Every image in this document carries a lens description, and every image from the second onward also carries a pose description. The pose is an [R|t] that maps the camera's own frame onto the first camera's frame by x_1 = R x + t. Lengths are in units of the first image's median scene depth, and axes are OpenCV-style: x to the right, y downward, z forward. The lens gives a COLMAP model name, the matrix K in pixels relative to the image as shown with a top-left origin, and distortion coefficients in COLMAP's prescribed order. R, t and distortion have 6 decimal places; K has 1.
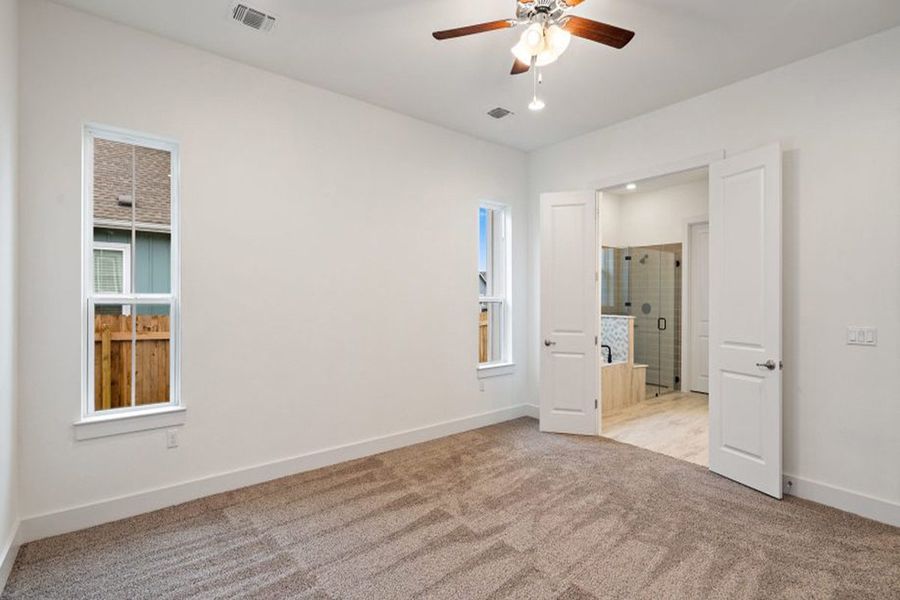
lens RADIAL K [[410.4, 0, 451.3], [0, 410.4, 293.8], [0, 0, 1]] dist [-0.002771, 0.000467]
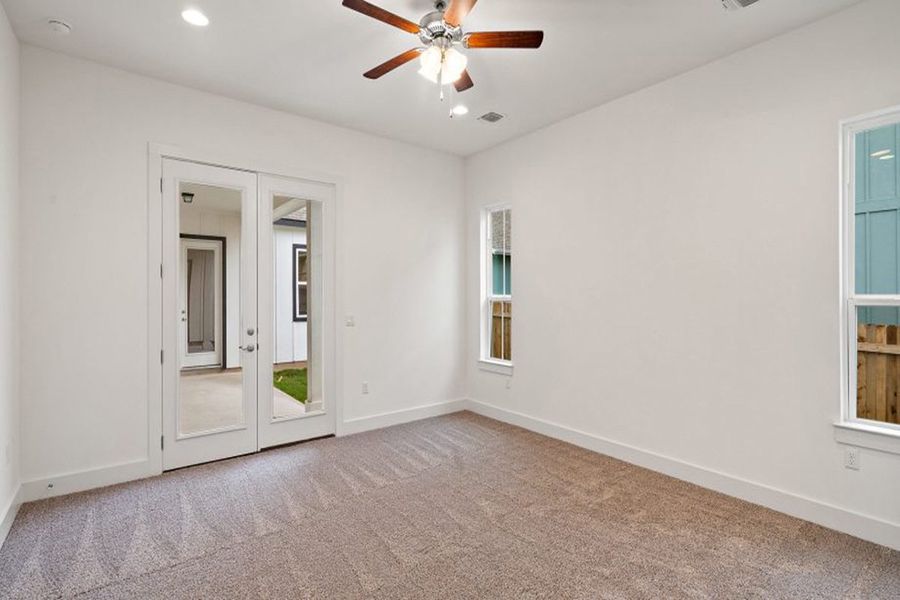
lens RADIAL K [[410.4, 0, 451.3], [0, 410.4, 293.8], [0, 0, 1]] dist [-0.002771, 0.000467]
pose [[0.022084, -0.010233, -0.999704, 0.947698], [0.008533, 0.999913, -0.010047, 0.010330], [0.999720, -0.008308, 0.022169, 0.724211]]
